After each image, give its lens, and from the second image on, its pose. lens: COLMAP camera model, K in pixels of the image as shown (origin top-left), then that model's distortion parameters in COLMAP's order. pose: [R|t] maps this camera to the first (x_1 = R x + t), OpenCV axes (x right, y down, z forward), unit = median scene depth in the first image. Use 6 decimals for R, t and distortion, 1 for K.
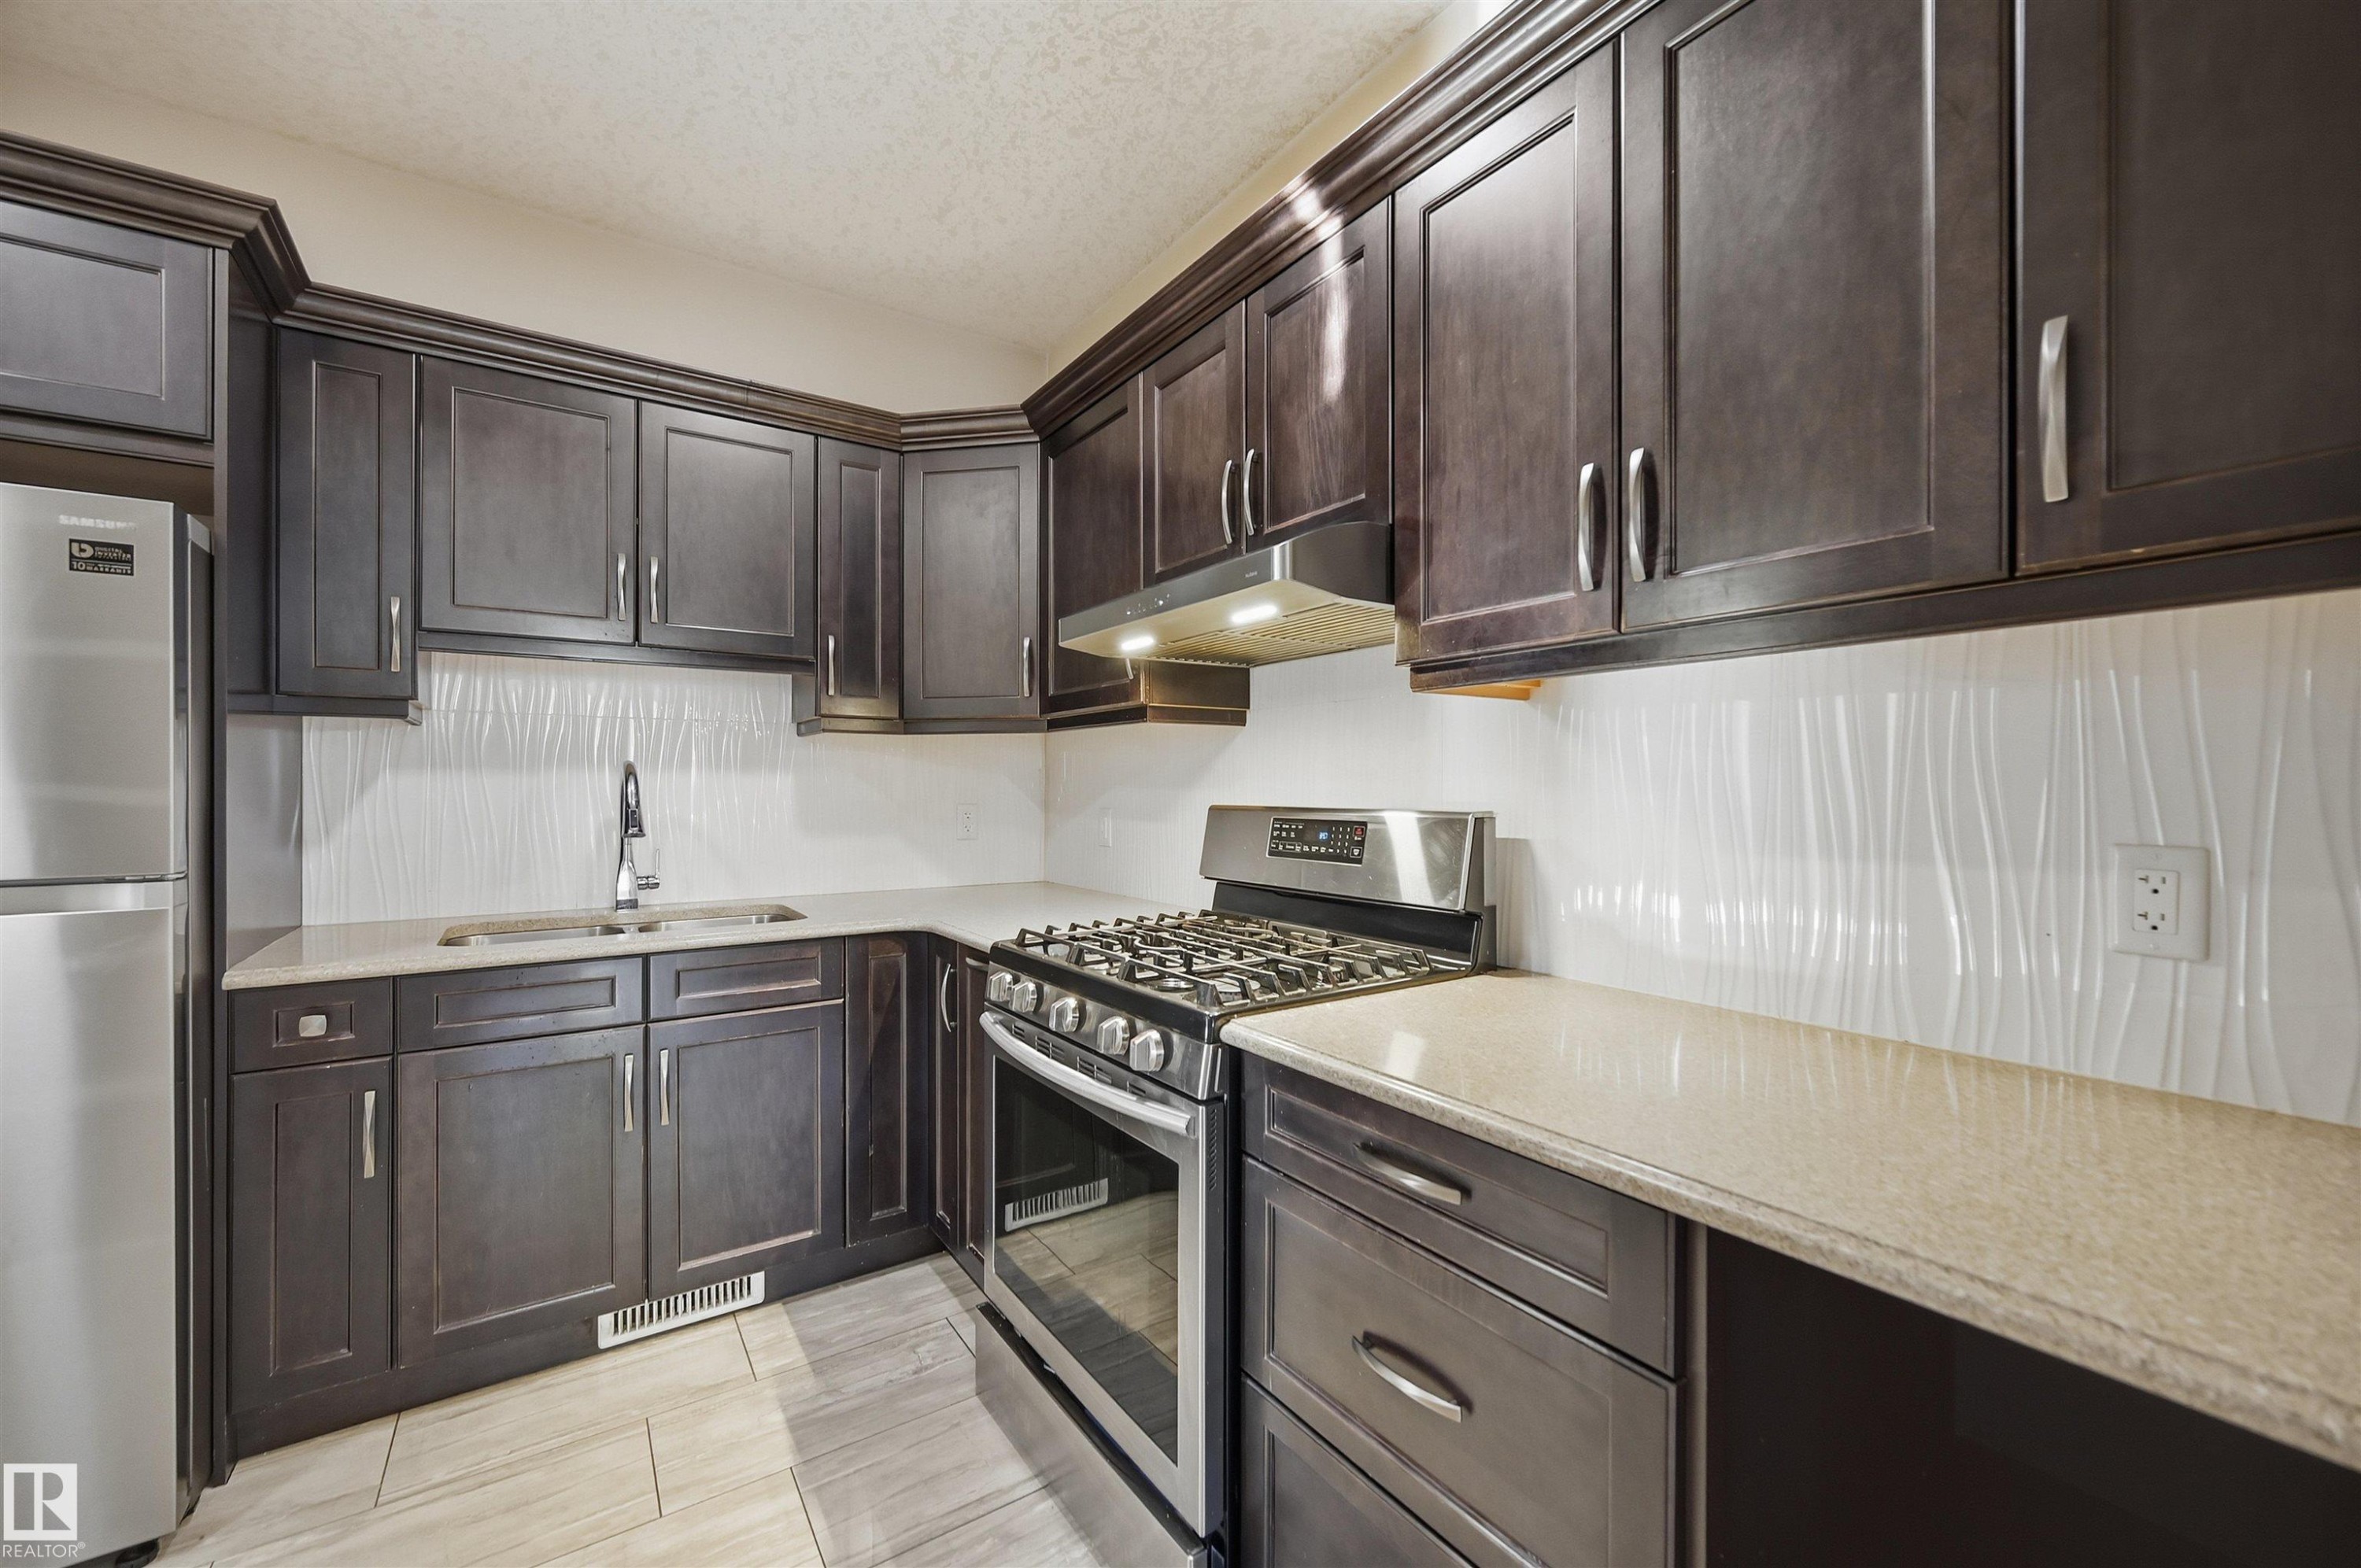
lens RADIAL K [[936.2, 0, 1180.5], [0, 936.2, 781.8], [0, 0, 1]] dist [-0.002351, -0.000286]
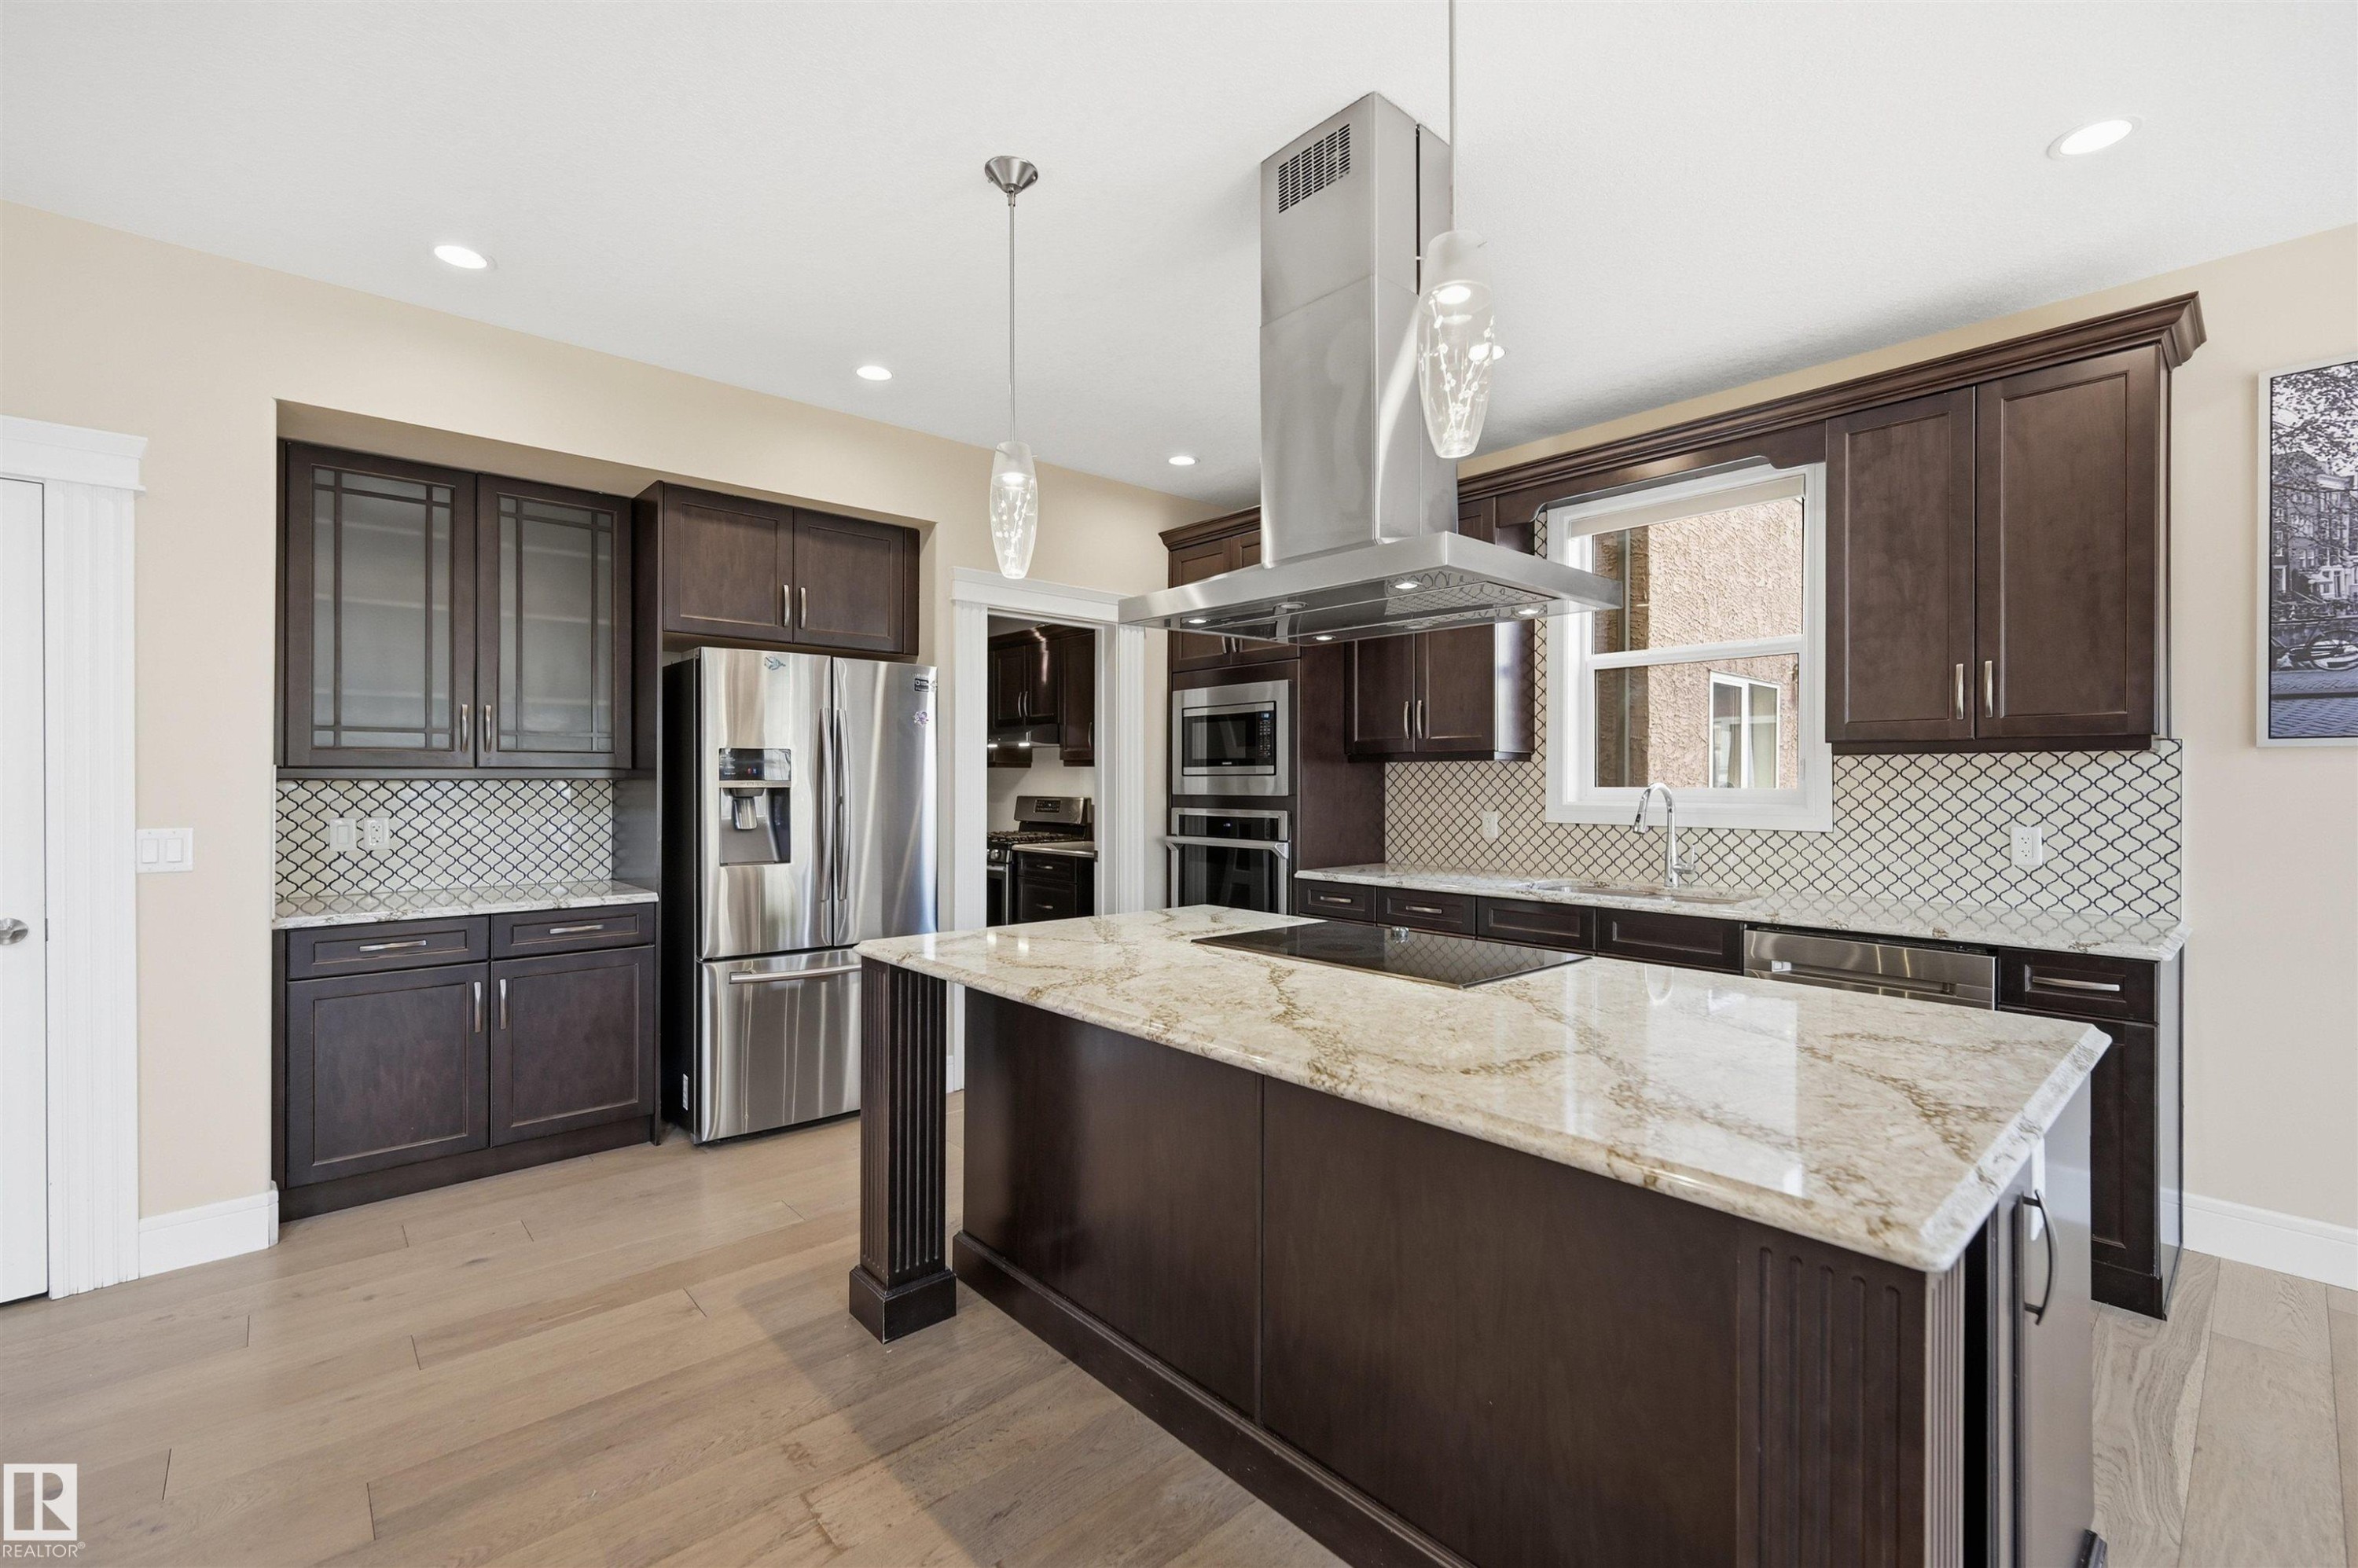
lens RADIAL K [[998.9, 0, 1184.5], [0, 998.9, 781.3], [0, 0, 1]] dist [0.000669, 0.000323]
pose [[0.991180, 0.003028, 0.132488, 0.143803], [-0.003069, 0.999995, 0.000107, -0.025652], [-0.132487, -0.000512, 0.991185, -2.400939]]
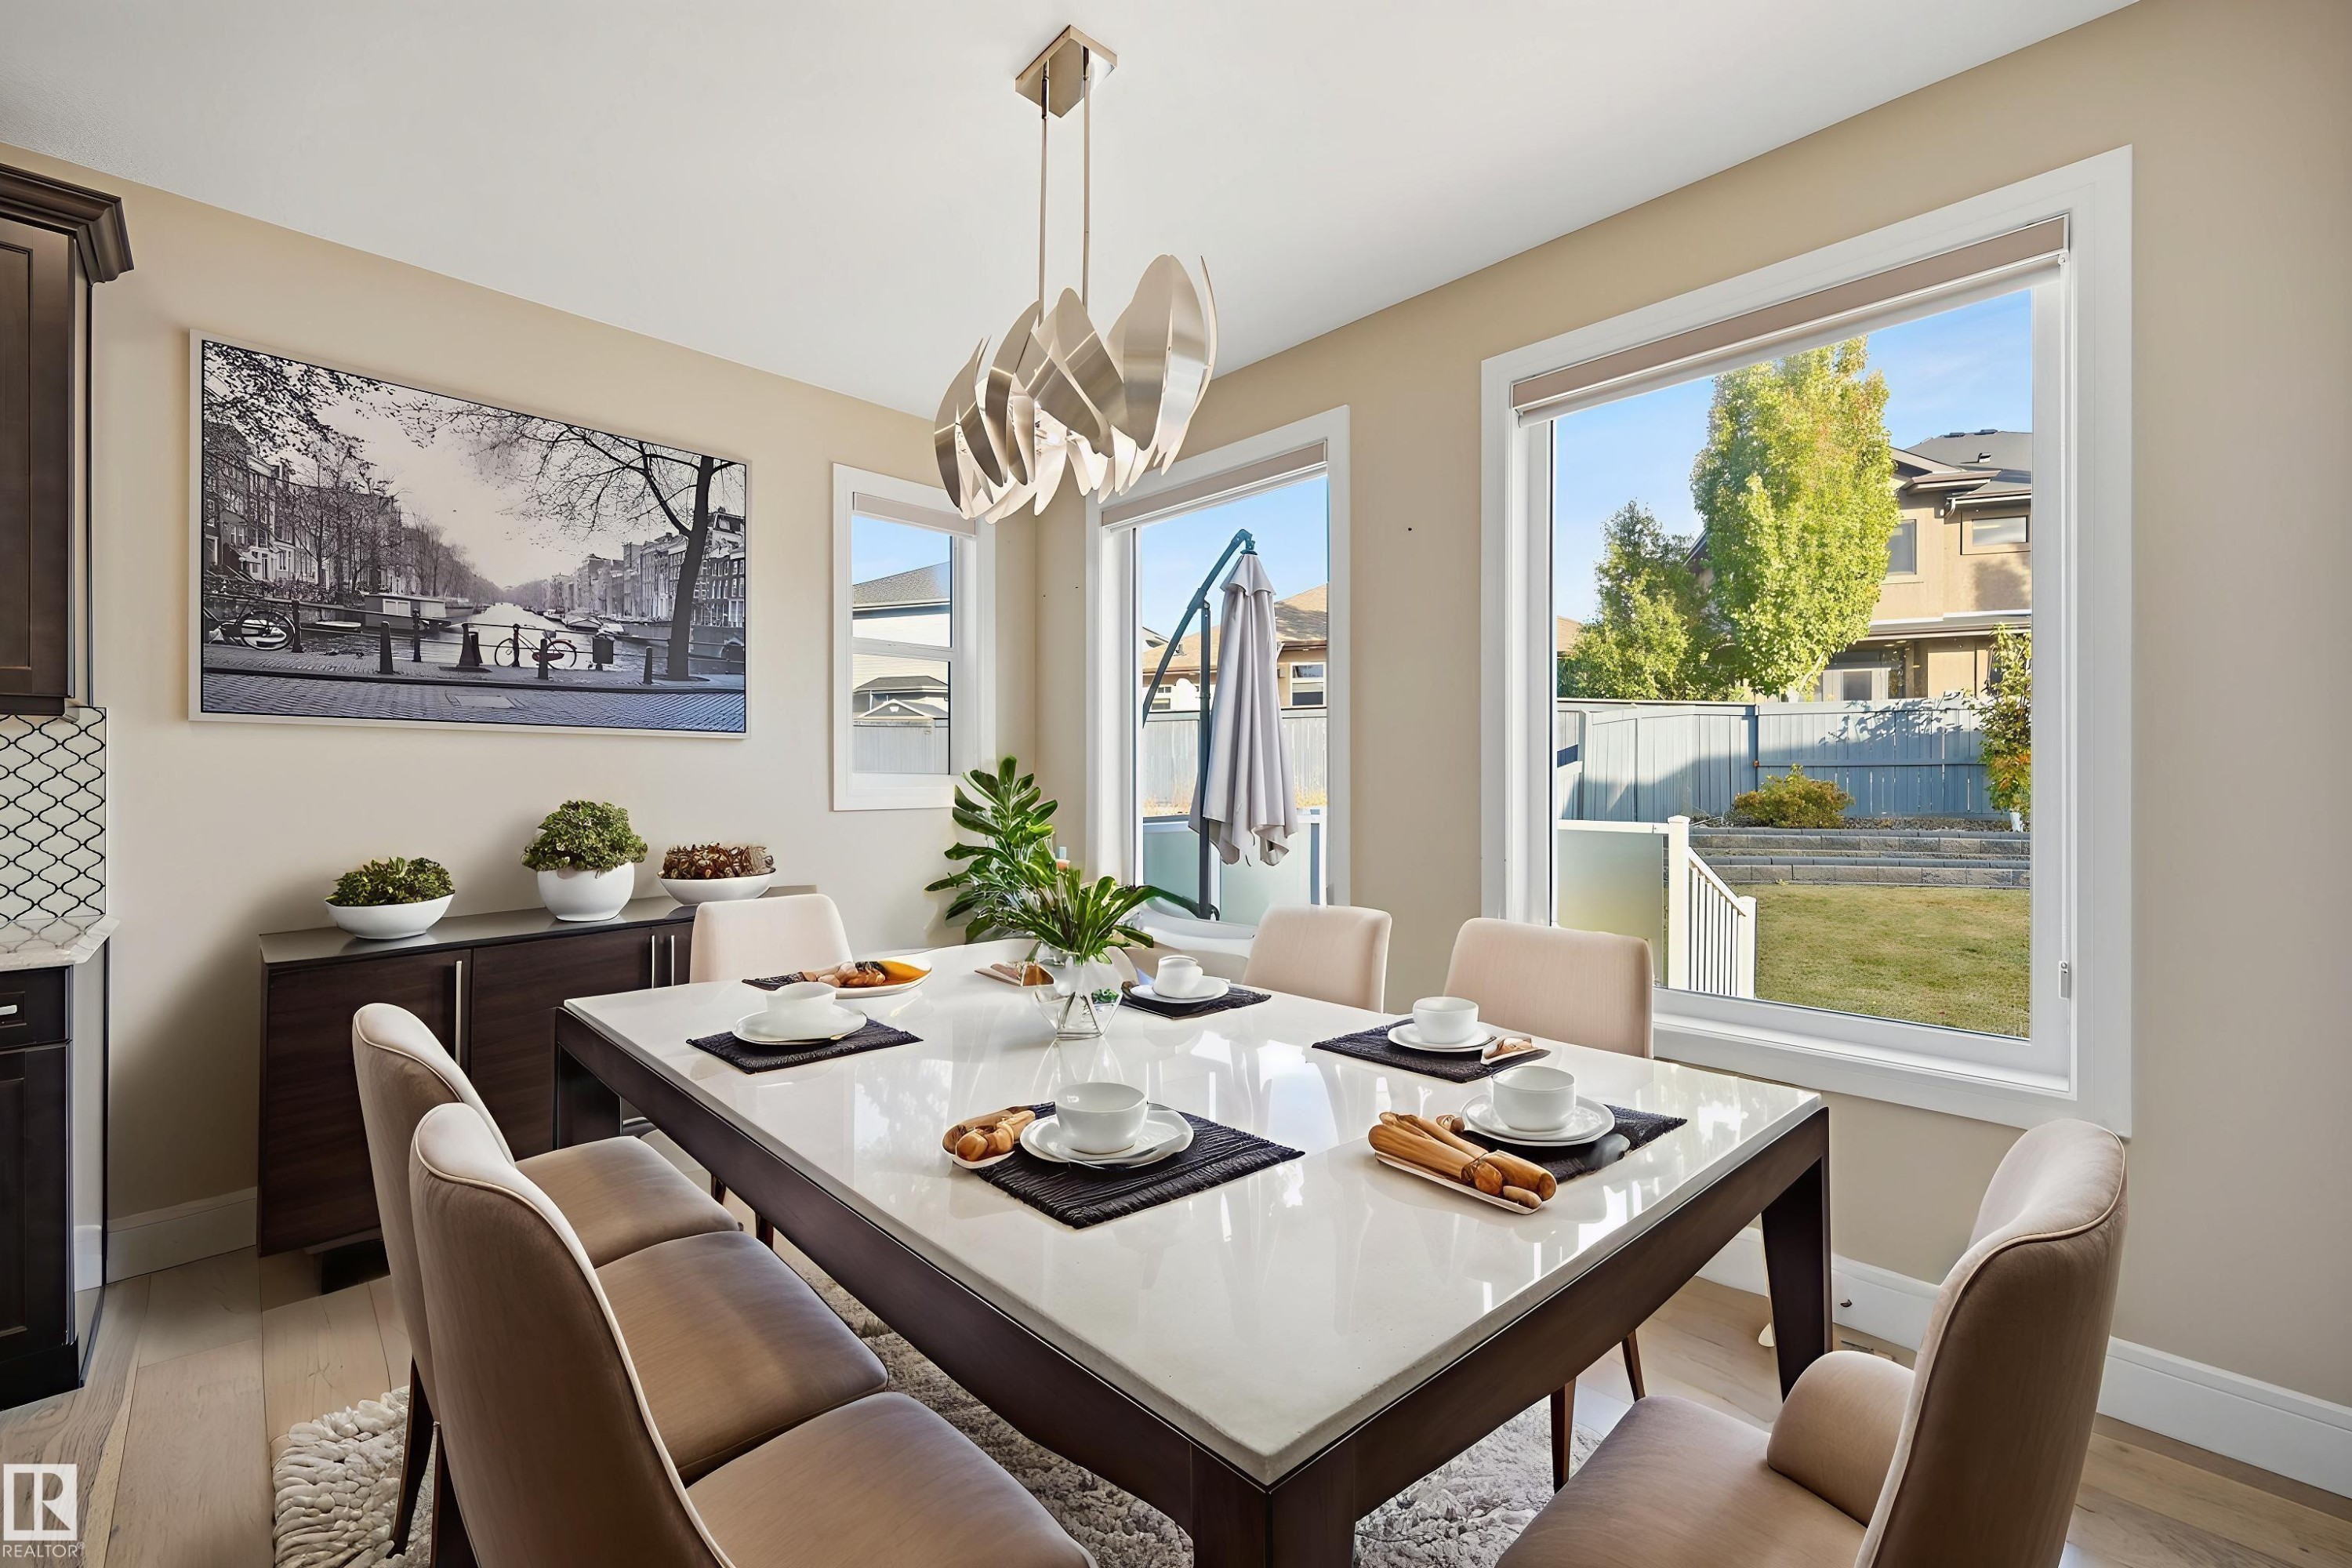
lens RADIAL K [[932.8, 0, 1173.8], [0, 932.8, 774.8], [0, 0, 1]] dist [-0.002351, -0.000286]
pose [[-0.186742, 0.002264, 0.982406, 0.262992], [0.000721, 0.999997, -0.002167, -0.011213], [-0.982409, 0.000304, -0.186743, -2.327536]]
